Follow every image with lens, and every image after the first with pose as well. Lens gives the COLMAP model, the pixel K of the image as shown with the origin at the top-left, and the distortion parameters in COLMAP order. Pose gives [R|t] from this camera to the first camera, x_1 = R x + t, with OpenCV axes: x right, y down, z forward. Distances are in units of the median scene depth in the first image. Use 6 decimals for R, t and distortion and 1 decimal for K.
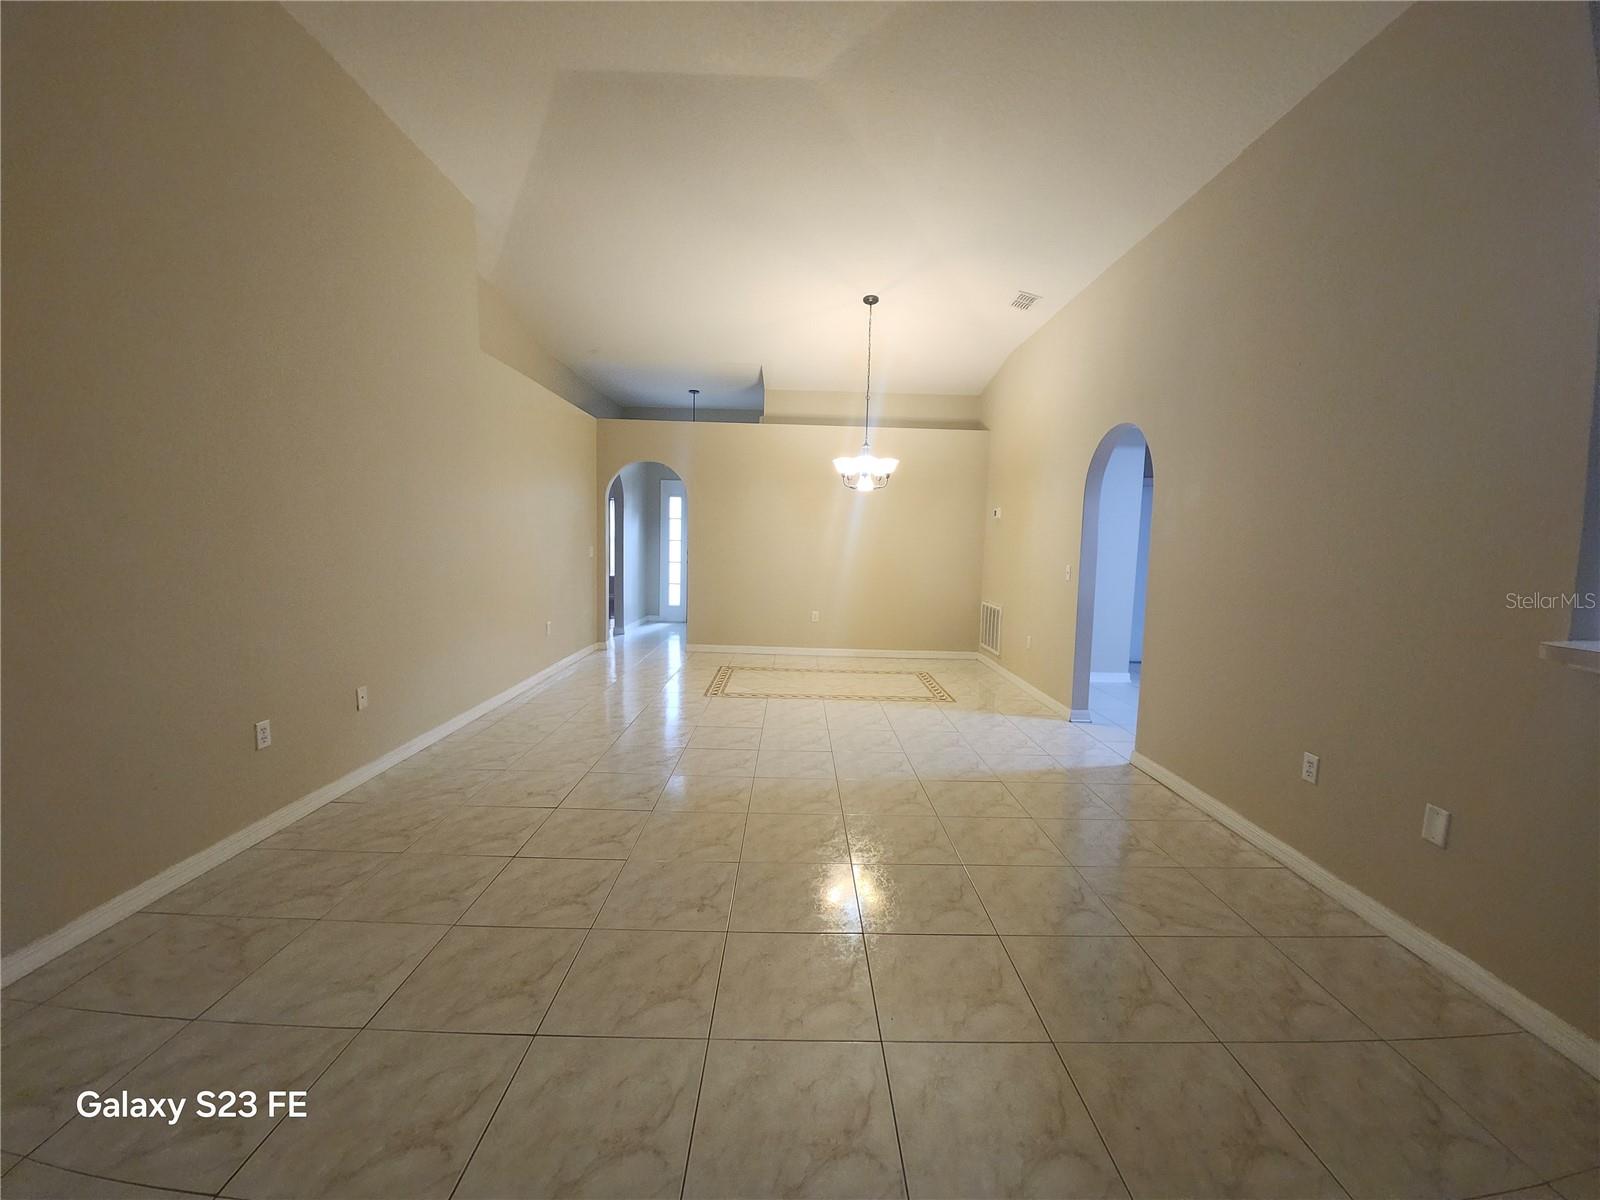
lens RADIAL K [[636.6, 0, 802.5], [0, 636.6, 592.1], [0, 0, 1]] dist [-0.005693, -0.003843]
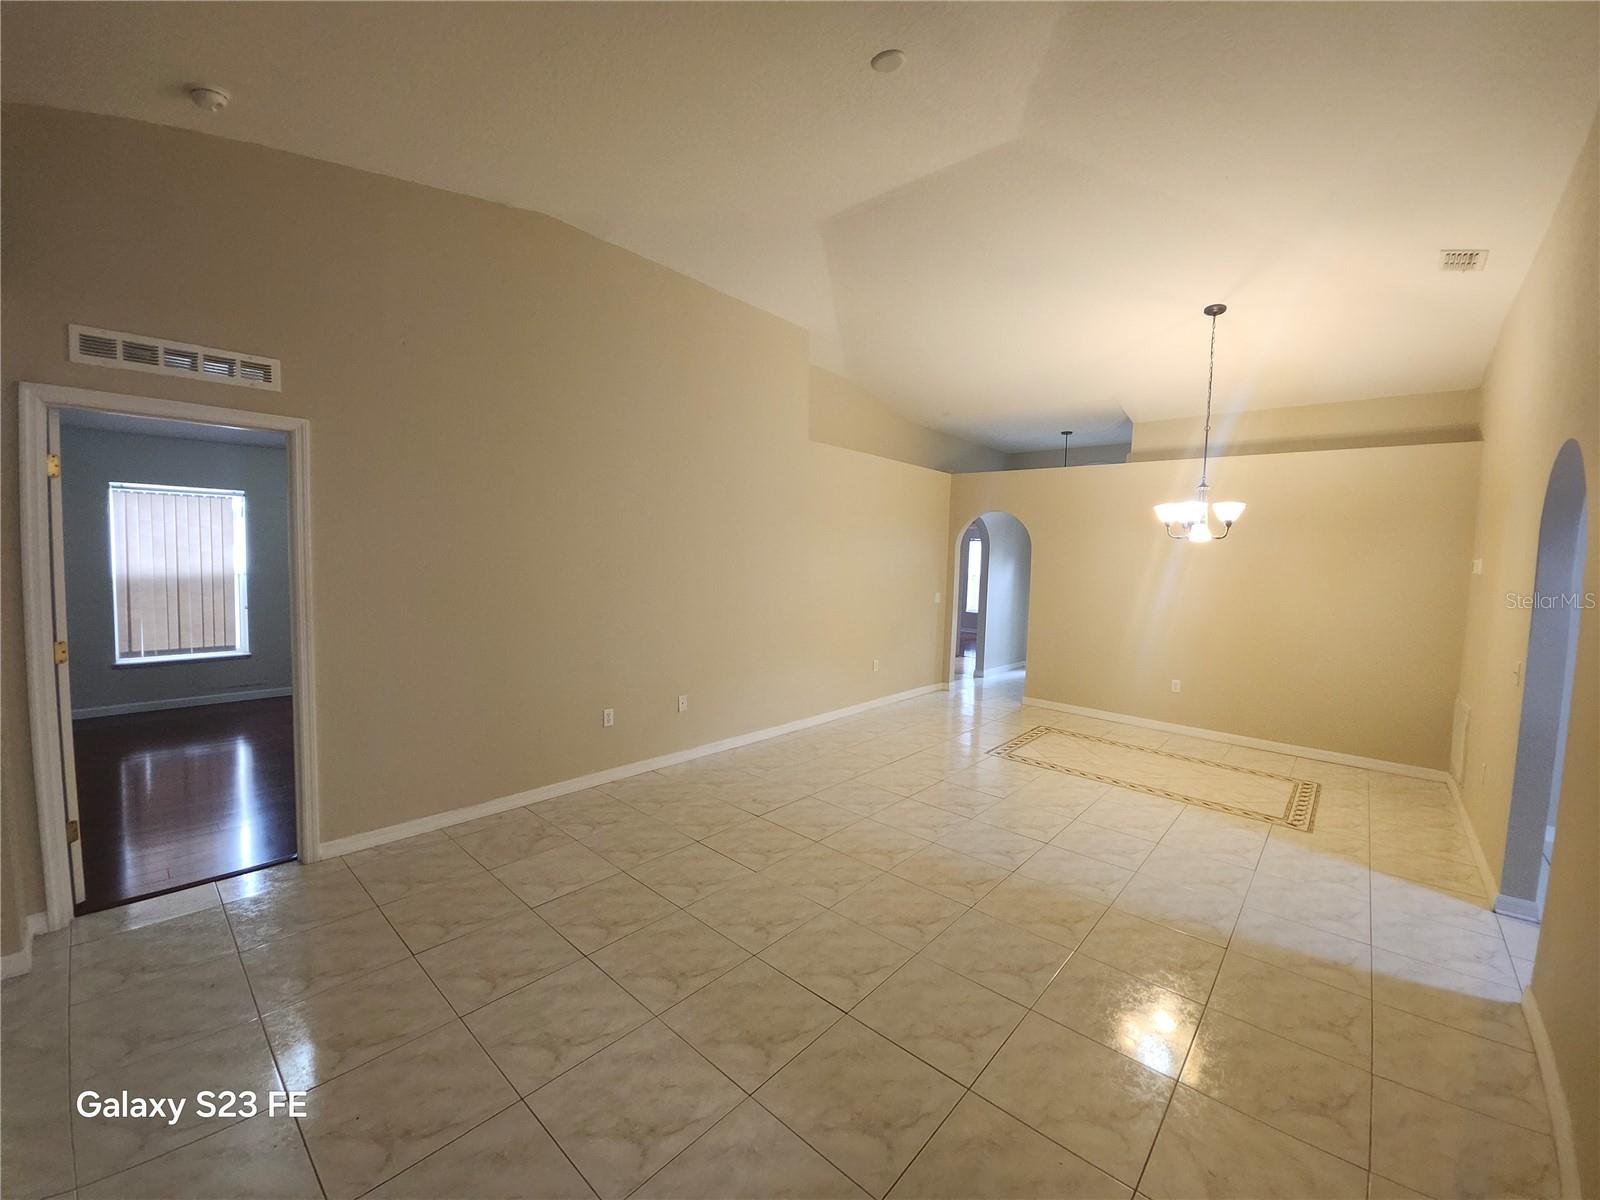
lens RADIAL K [[636.6, 0, 802.8], [0, 636.6, 595.2], [0, 0, 1]] dist [-0.005693, -0.003843]
pose [[0.739477, 0.040979, -0.671933, 0.277797], [-0.068947, 0.997507, -0.015043, -0.044709], [0.669642, 0.057451, 0.740459, 0.062480]]
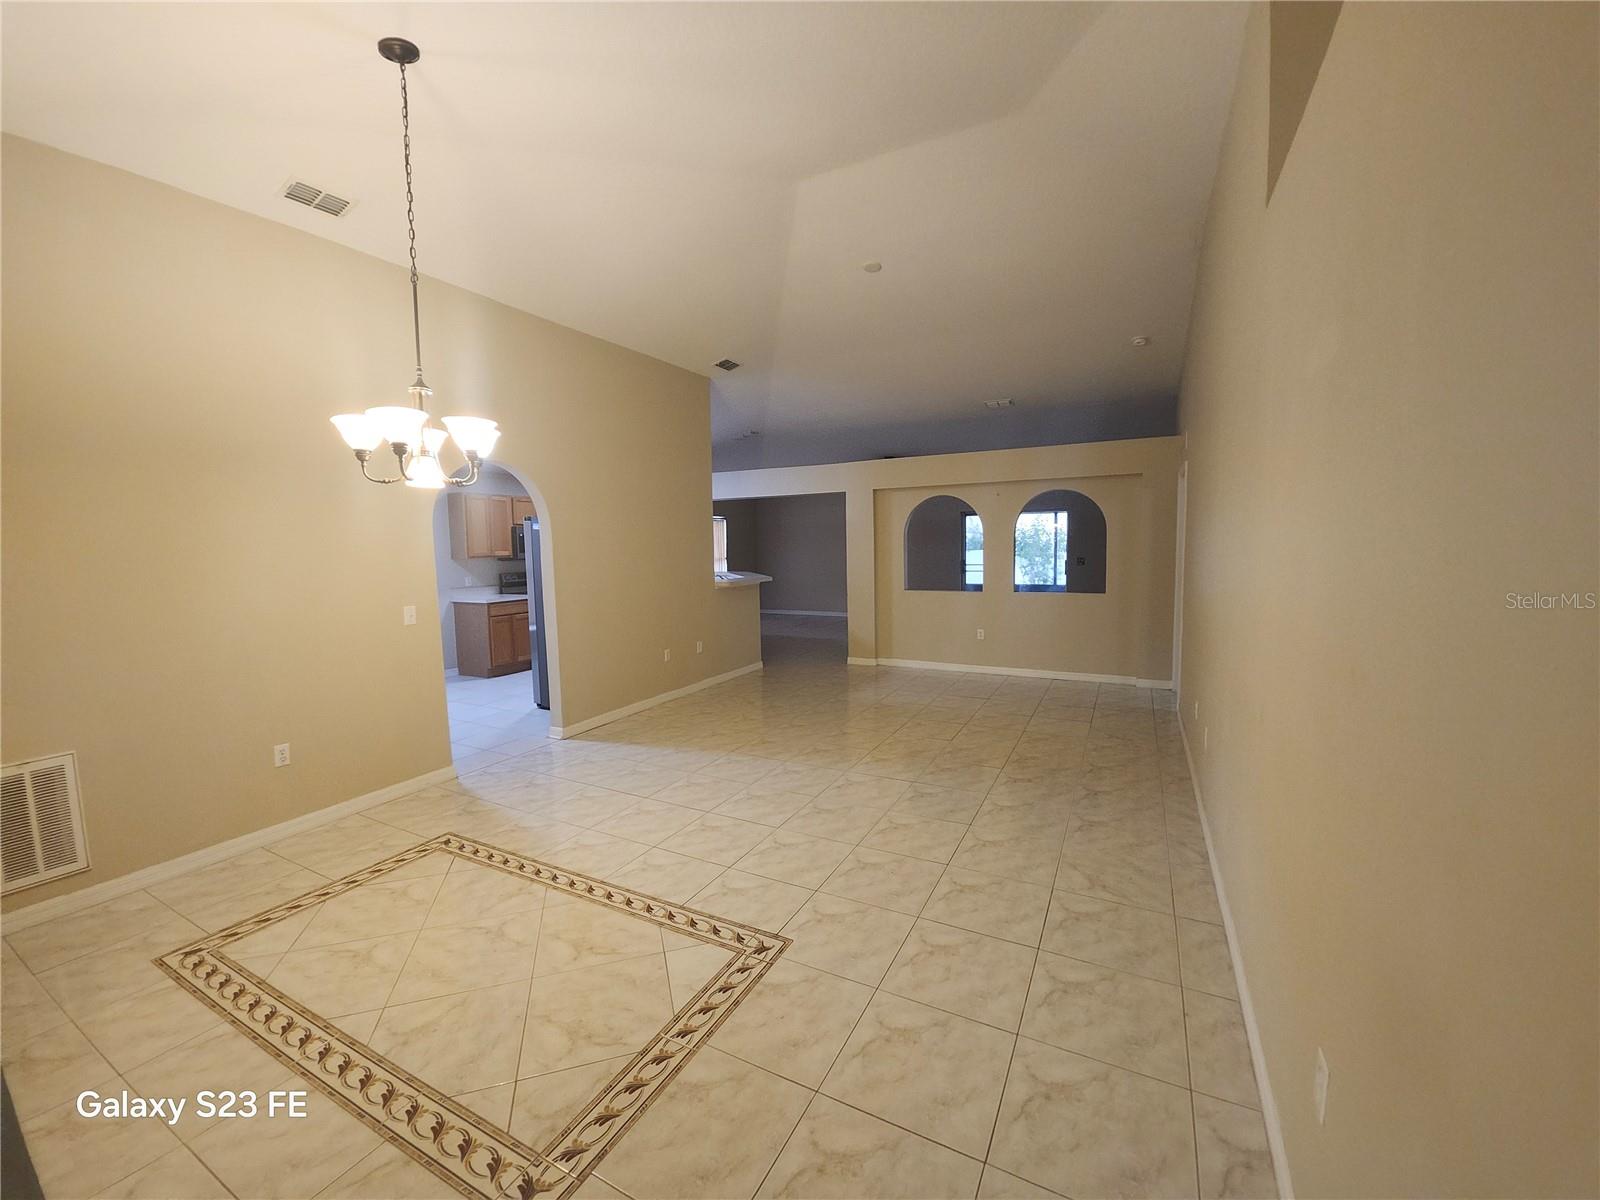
lens RADIAL K [[636.6, 0, 802.2], [0, 636.6, 602.8], [0, 0, 1]] dist [-0.005693, -0.003843]
pose [[-0.878917, -0.057301, 0.473520, -0.356550], [0.035049, 0.982315, 0.183927, -0.157615], [-0.475685, 0.178253, -0.861365, 1.303982]]
